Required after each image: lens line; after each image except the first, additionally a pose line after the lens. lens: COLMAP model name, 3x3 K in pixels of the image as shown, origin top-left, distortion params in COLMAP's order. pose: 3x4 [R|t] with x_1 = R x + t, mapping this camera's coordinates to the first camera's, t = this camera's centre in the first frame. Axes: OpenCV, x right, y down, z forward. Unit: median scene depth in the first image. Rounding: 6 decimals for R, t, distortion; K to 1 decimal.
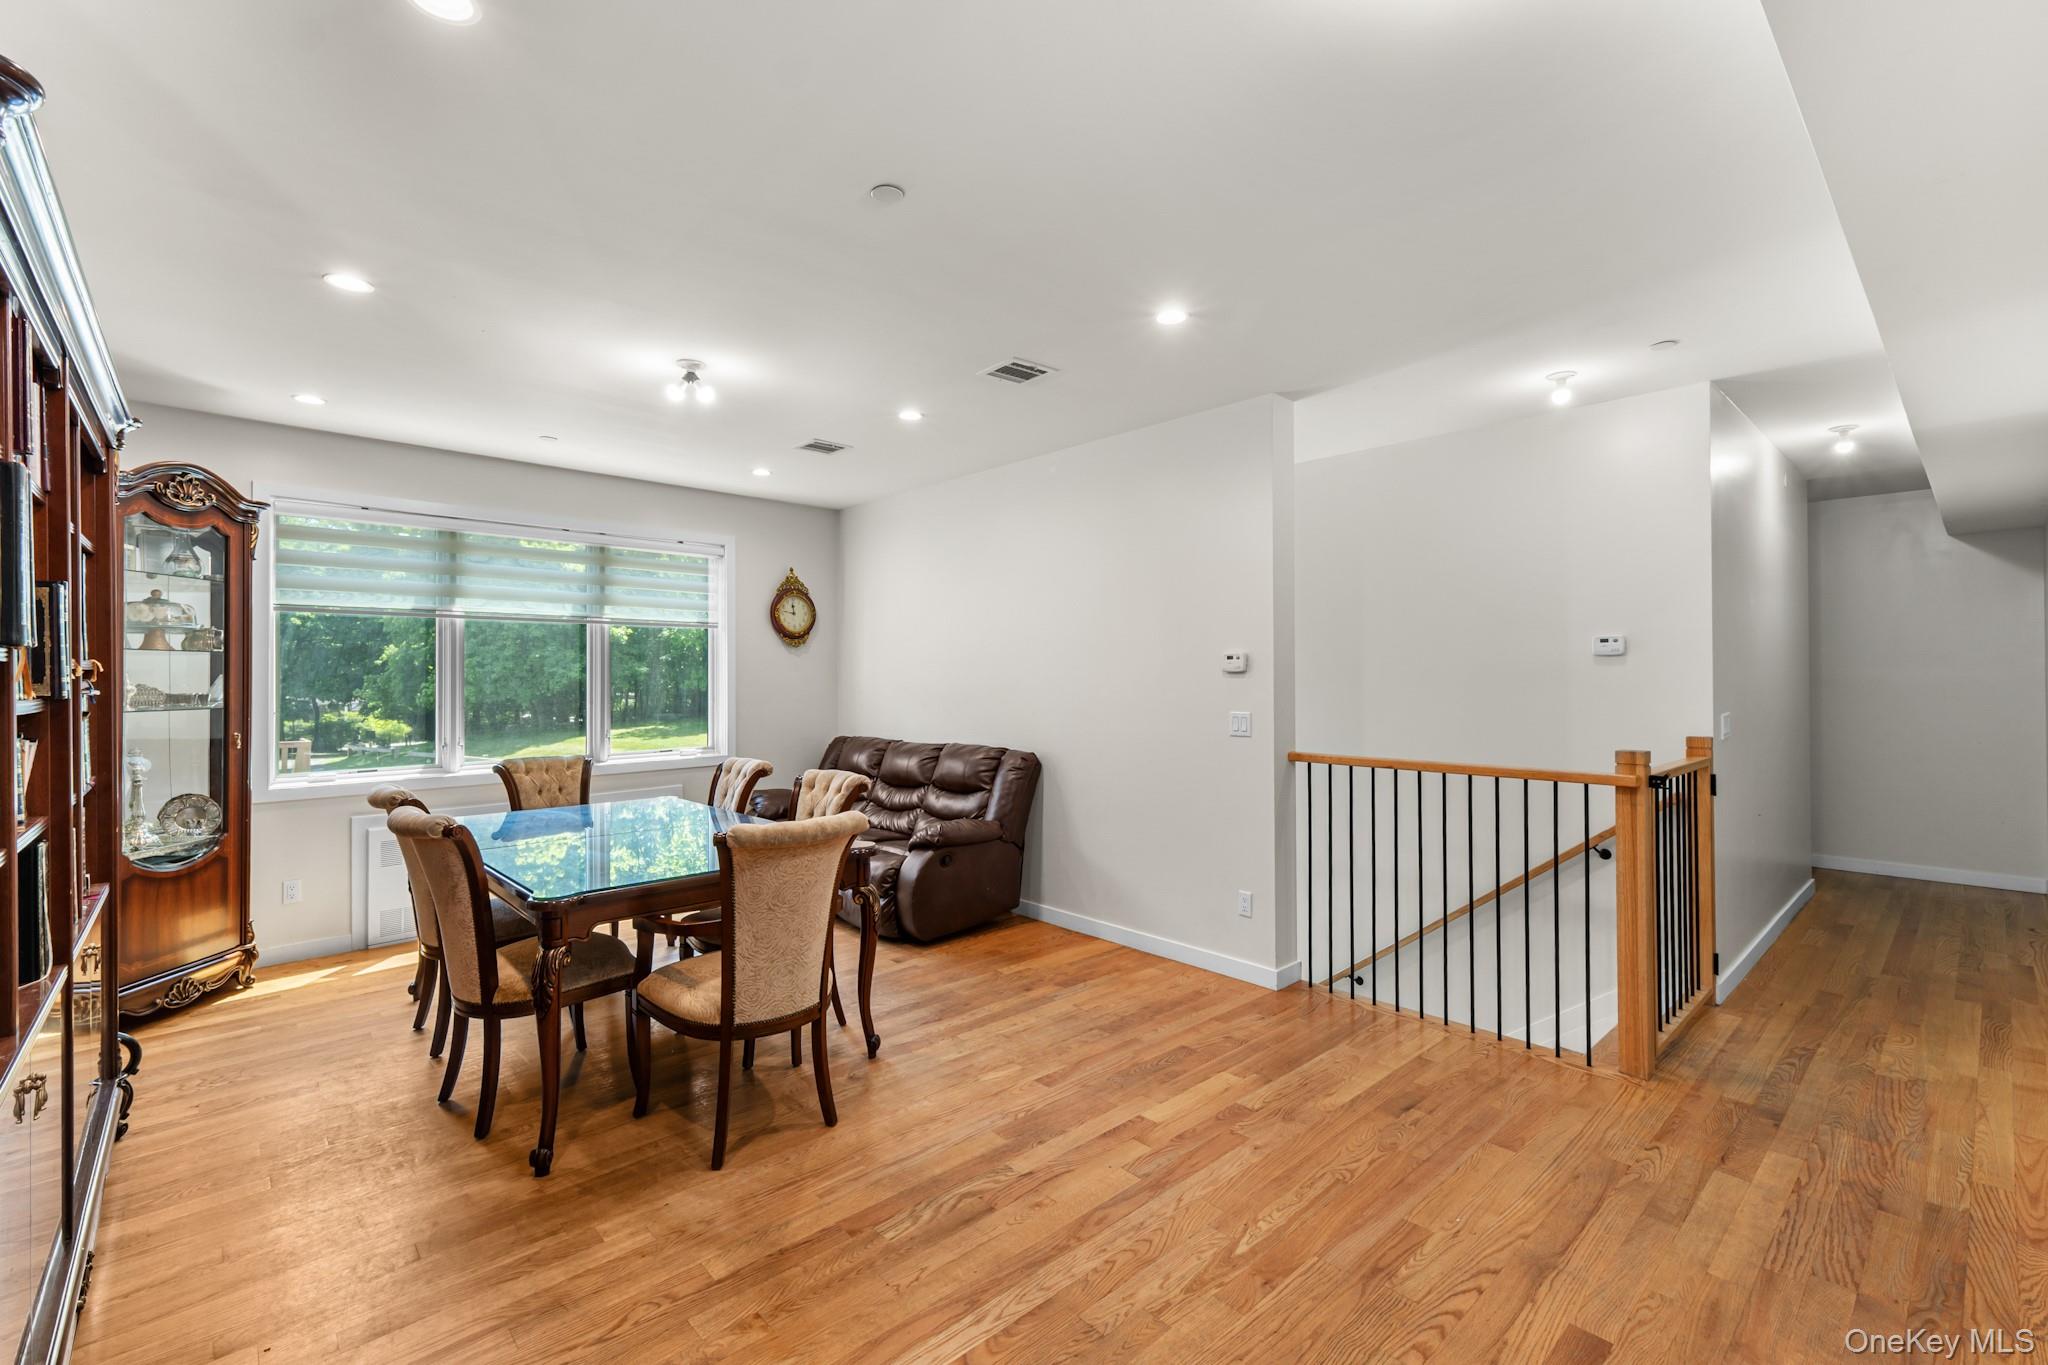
lens RADIAL K [[879.6, 0, 1010.1], [0, 879.6, 684.8], [0, 0, 1]] dist [0.002107, 0.000549]
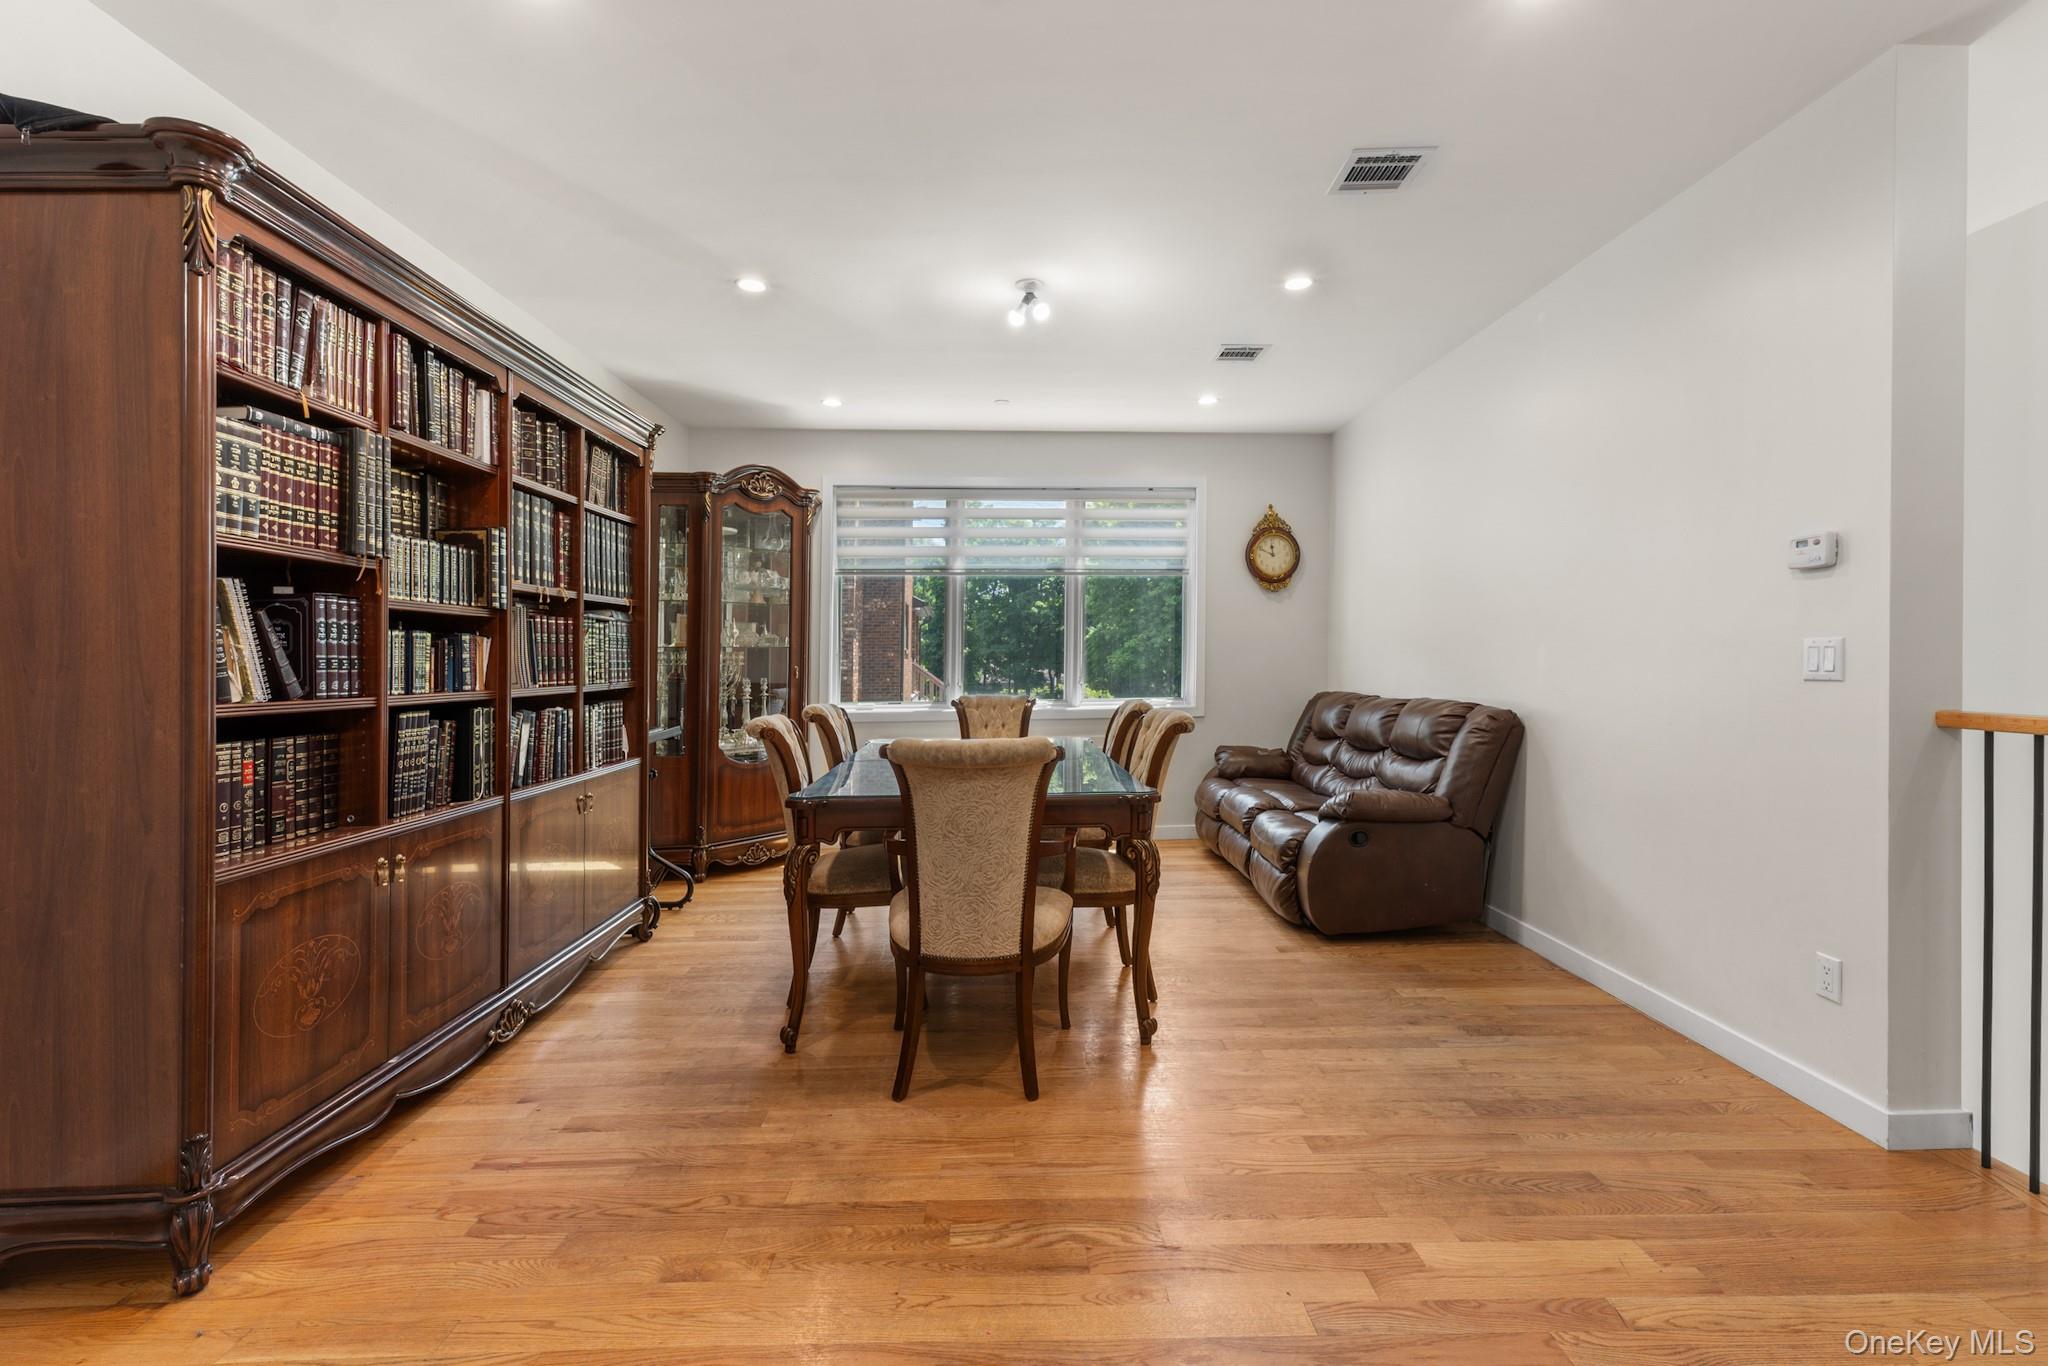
lens RADIAL K [[879.6, 0, 1020.8], [0, 879.6, 665.6], [0, 0, 1]] dist [0.002107, 0.000549]
pose [[0.754732, 0.005026, -0.656014, 0.249510], [-0.002465, 0.999985, 0.004825, 0.048380], [0.656028, -0.002025, 0.754733, 0.237673]]
